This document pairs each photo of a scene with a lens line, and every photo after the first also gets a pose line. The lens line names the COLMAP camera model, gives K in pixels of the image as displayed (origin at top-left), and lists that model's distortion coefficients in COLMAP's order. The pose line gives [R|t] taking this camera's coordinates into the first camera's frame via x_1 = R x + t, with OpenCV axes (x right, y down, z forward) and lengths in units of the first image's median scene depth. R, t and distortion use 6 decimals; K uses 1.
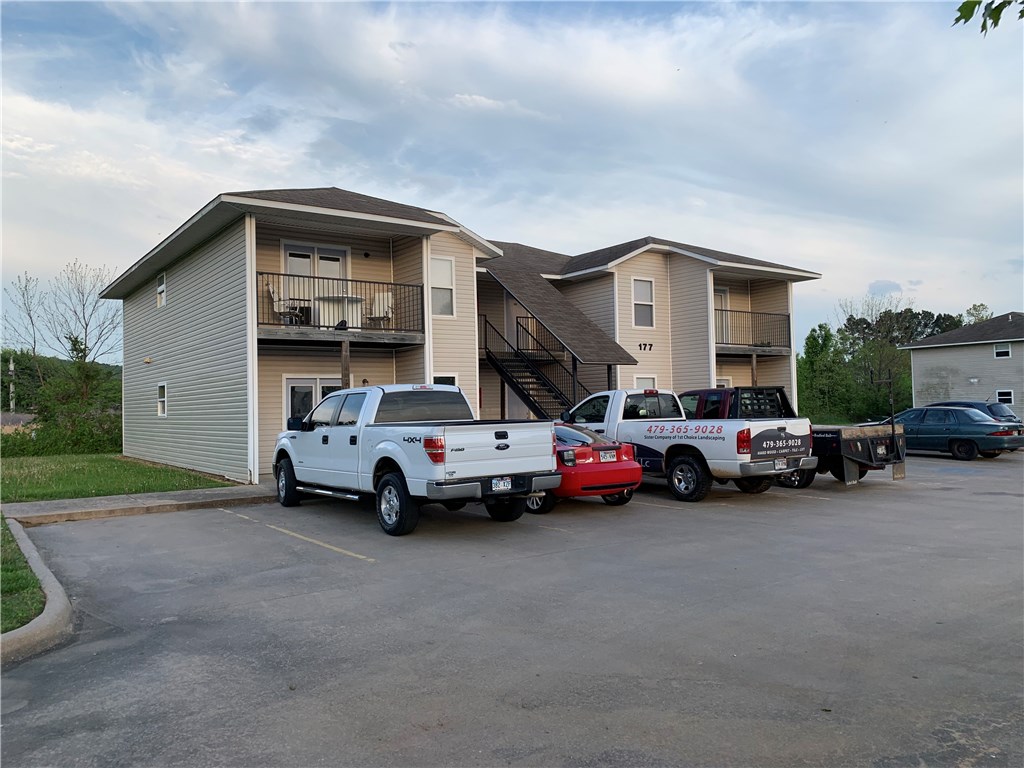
lens RADIAL K [[776.3, 0, 512.0], [0, 776.3, 384.0], [0, 0, 1]] dist [0.118677, -0.176970]
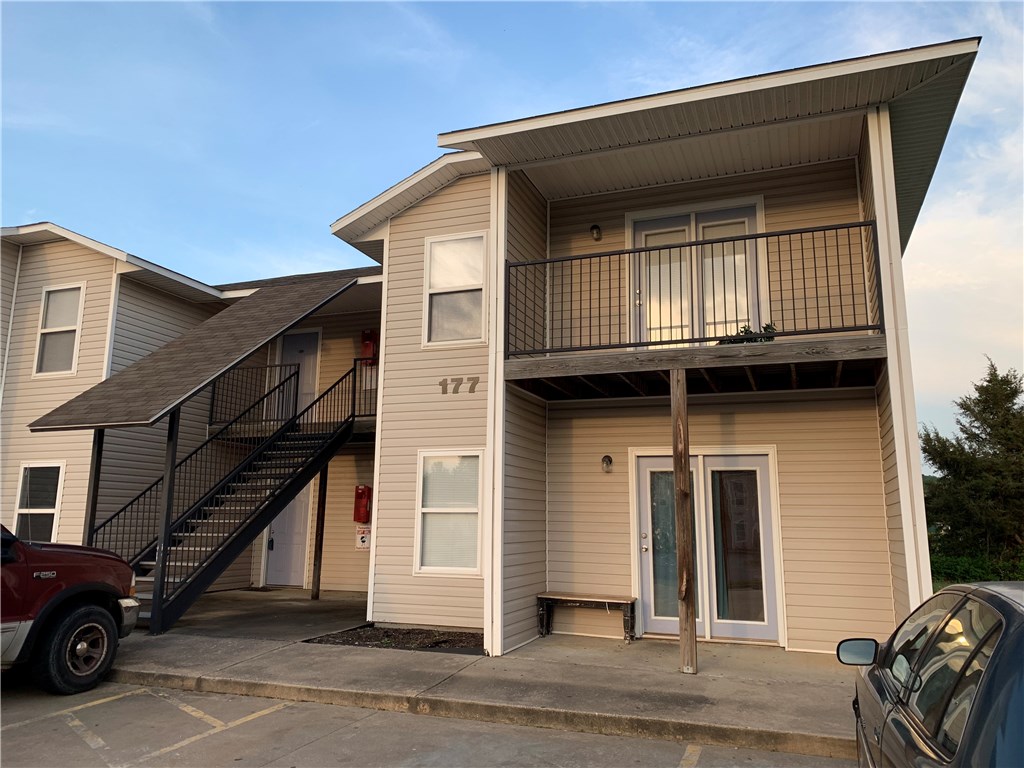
lens RADIAL K [[776.3, 0, 512.0], [0, 776.3, 384.0], [0, 0, 1]] dist [0.118677, -0.176970]
pose [[0.554911, -0.119472, -0.823286, 0.741674], [0.000642, 0.989695, -0.143188, 0.018862], [0.831910, 0.078928, 0.549269, 1.064945]]
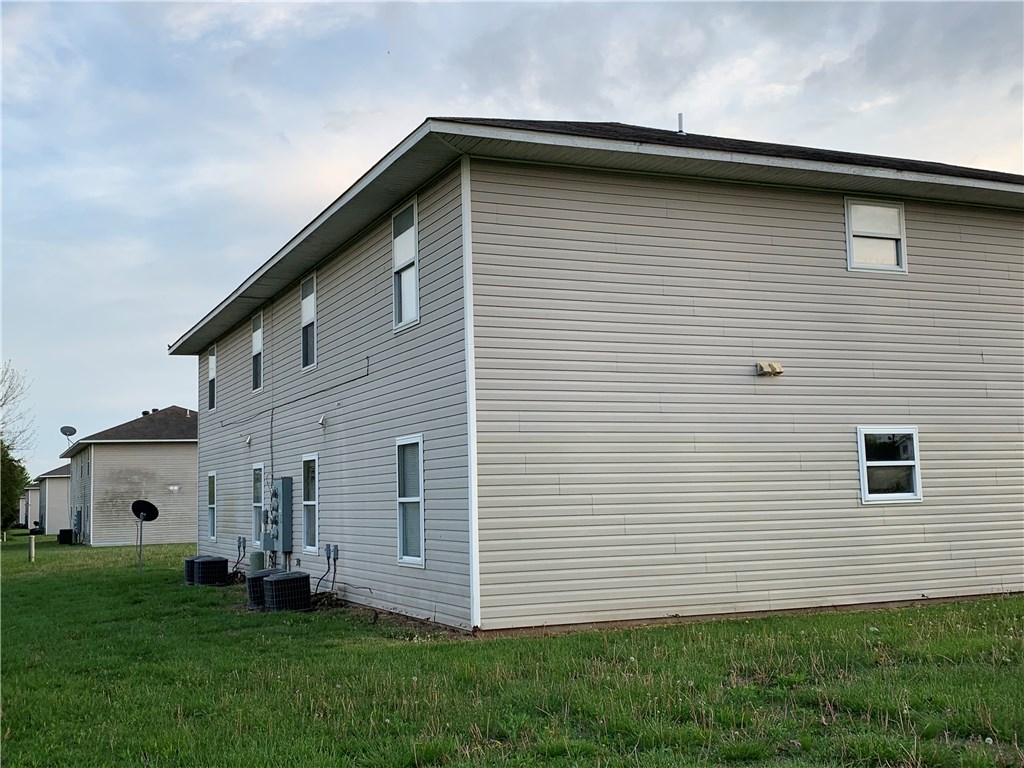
lens RADIAL K [[1139.6, 0, 512.0], [0, 1139.6, 384.0], [0, 0, 1]] dist [0.054350, -0.003500]
pose [[0.203593, 0.112085, 0.972618, -1.416745], [-0.004563, 0.993523, -0.113539, 0.063356], [-0.979045, 0.018678, 0.202786, 1.313002]]
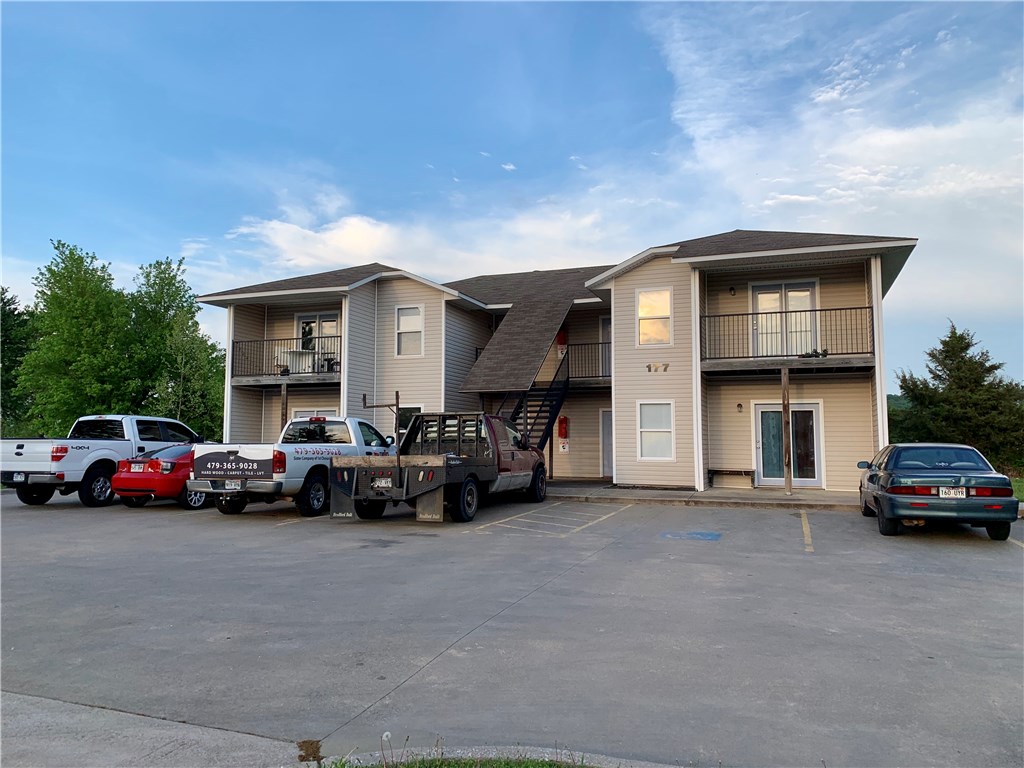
lens RADIAL K [[776.3, 0, 512.0], [0, 776.3, 384.0], [0, 0, 1]] dist [0.118677, -0.176970]
pose [[0.561850, -0.043046, -0.826118, 1.073858], [0.008054, 0.998883, -0.046570, 0.012176], [0.827200, 0.019512, 0.561569, 0.519696]]
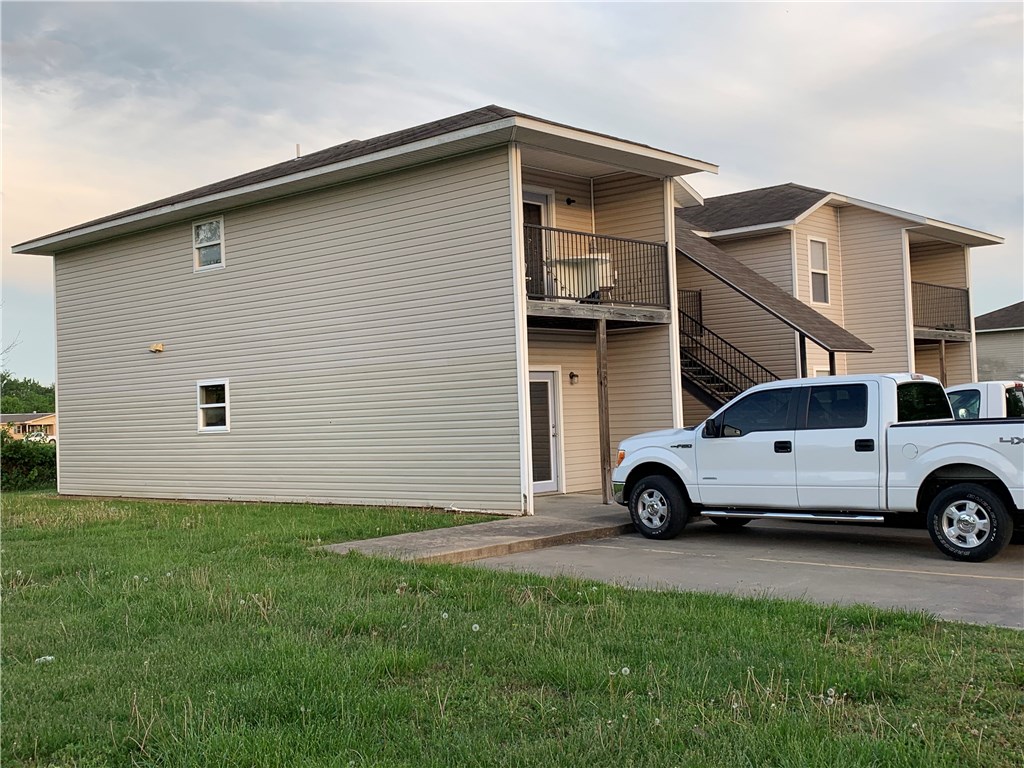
lens RADIAL K [[1139.6, 0, 512.0], [0, 1139.6, 384.0], [0, 0, 1]] dist [0.054350, -0.003500]
pose [[0.976170, -0.007418, 0.216880, -0.492620], [0.007854, 0.999968, -0.001150, 0.005894], [-0.216864, 0.002826, 0.976198, -0.025674]]
